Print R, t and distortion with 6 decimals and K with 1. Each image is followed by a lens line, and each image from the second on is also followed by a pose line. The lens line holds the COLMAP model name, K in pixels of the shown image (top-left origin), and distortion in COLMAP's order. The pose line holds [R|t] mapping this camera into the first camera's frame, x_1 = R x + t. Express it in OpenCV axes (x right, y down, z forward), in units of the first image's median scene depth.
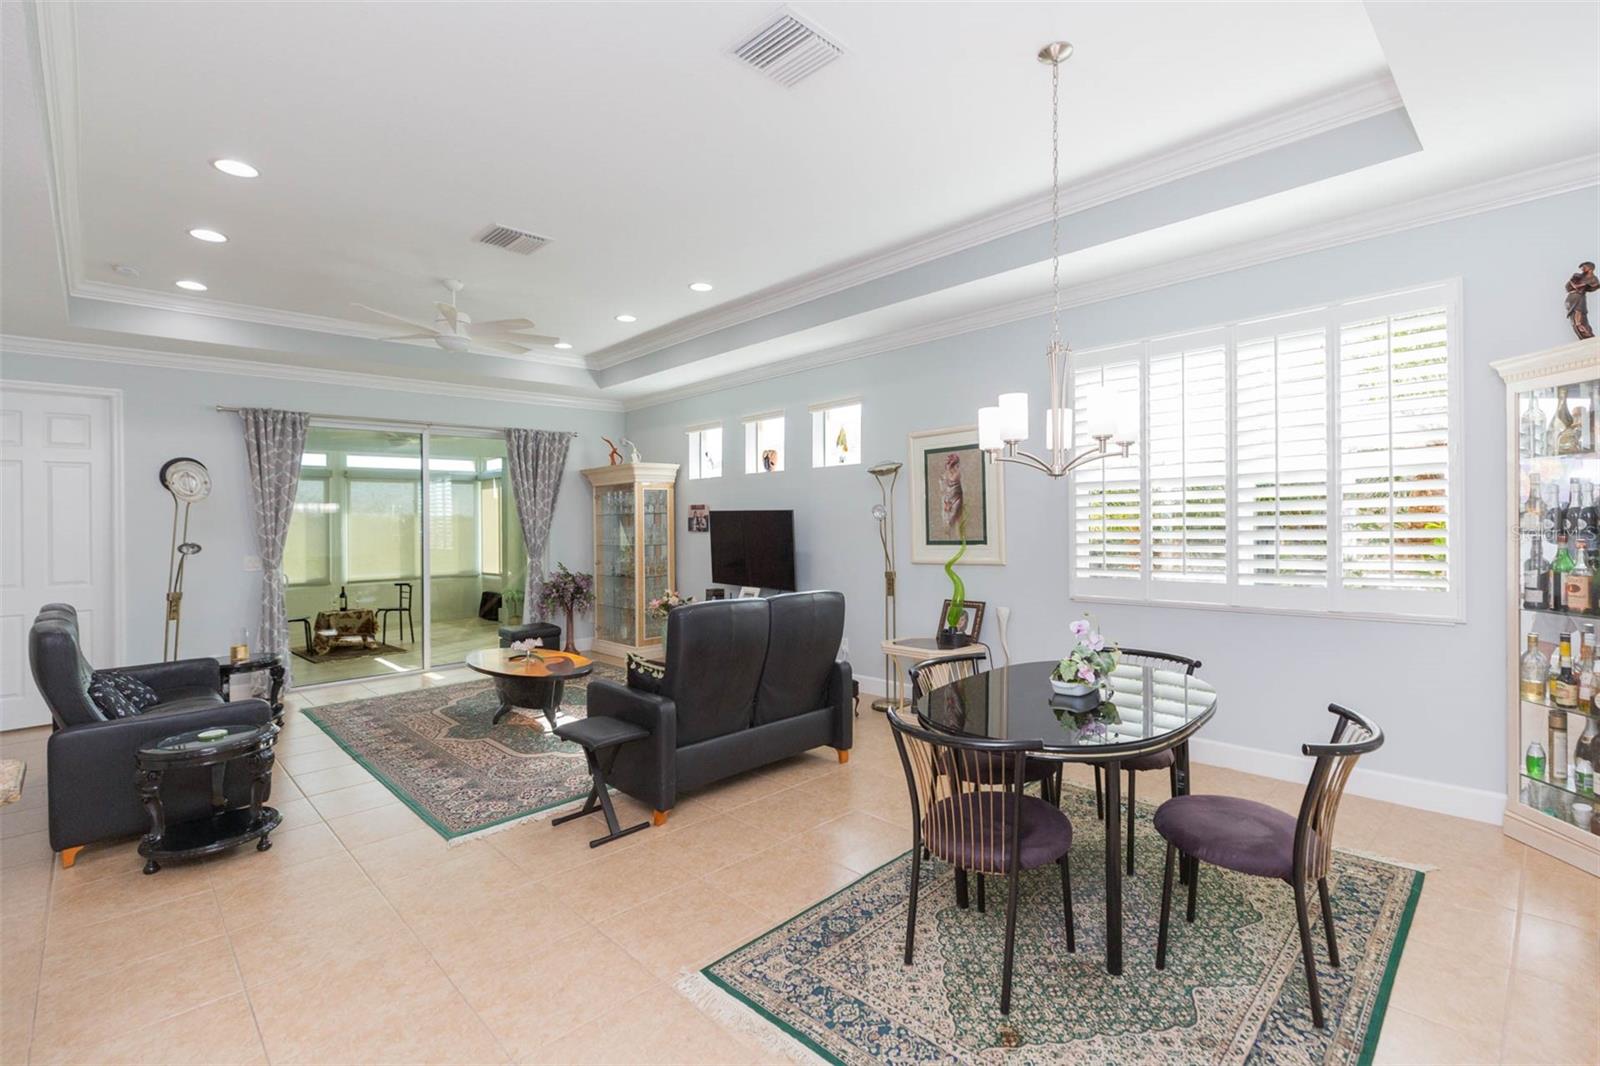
lens RADIAL K [[727.6, 0, 827.9], [0, 727.6, 521.6], [0, 0, 1]] dist [-0.000396, -0.000030]
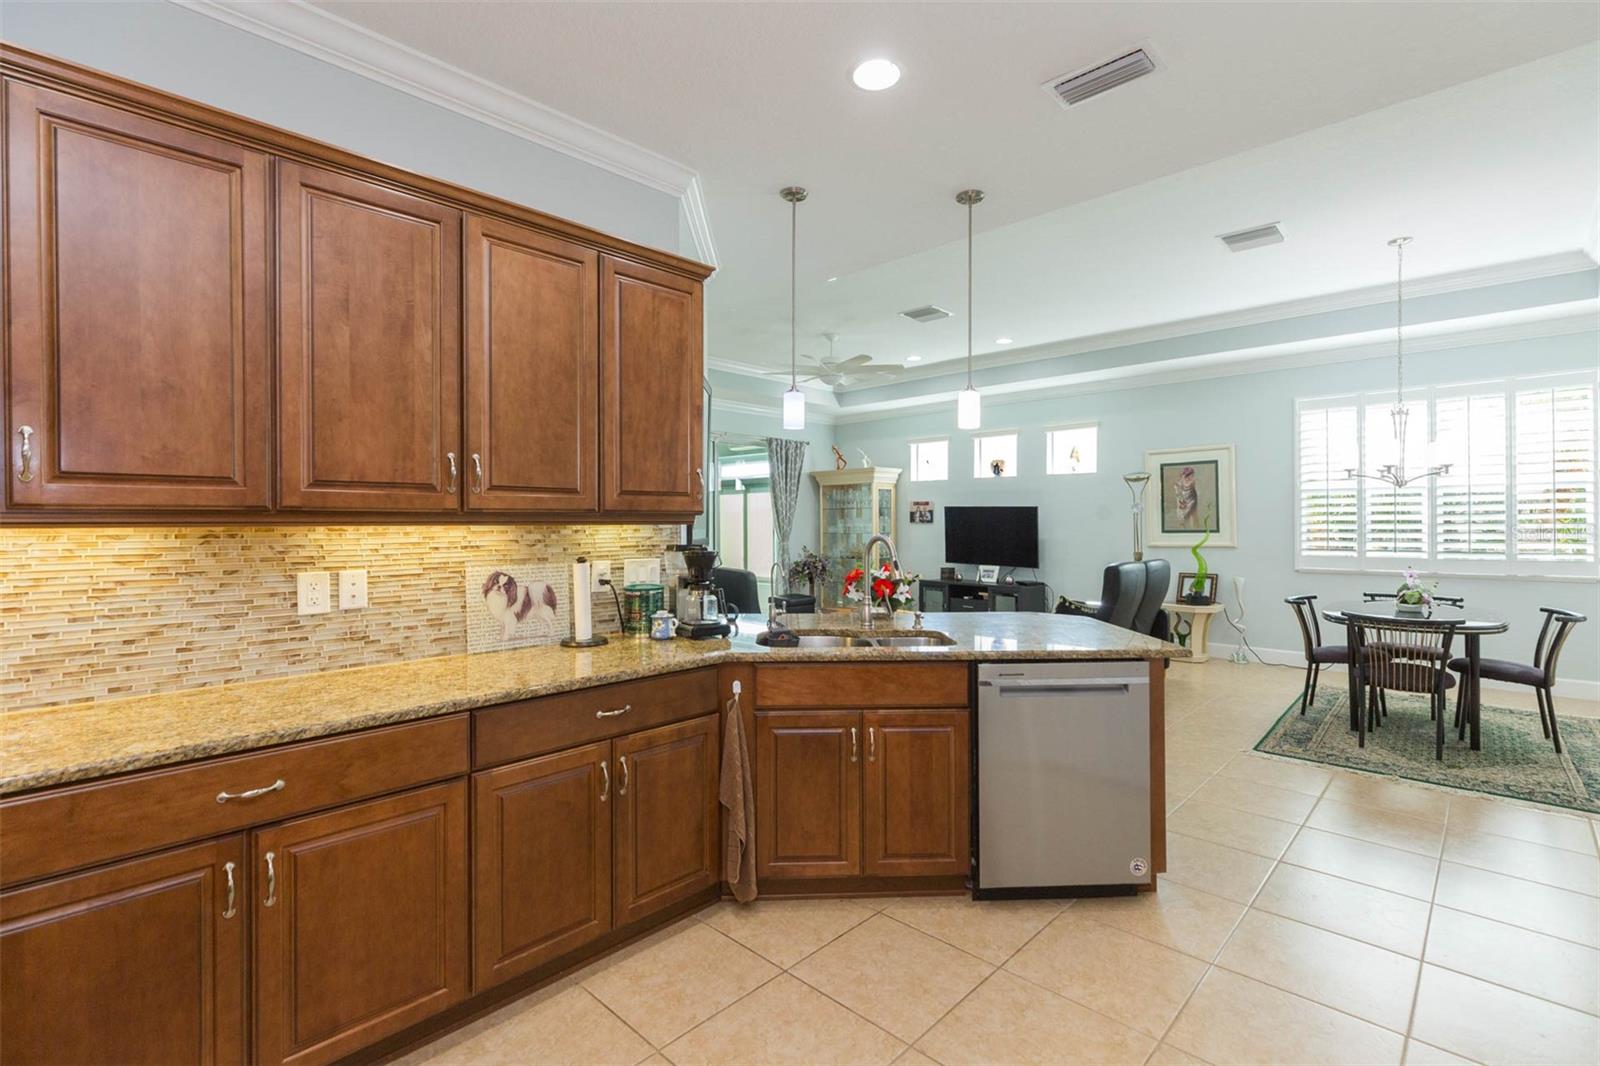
lens RADIAL K [[732.7, 0, 806.4], [0, 732.7, 505.4], [0, 0, 1]] dist [0.017251, -0.000300]
pose [[0.999566, 0.013118, 0.026367, -0.497740], [-0.012584, 0.999714, -0.020331, 0.014543], [-0.026626, 0.019990, 0.999446, -0.317759]]
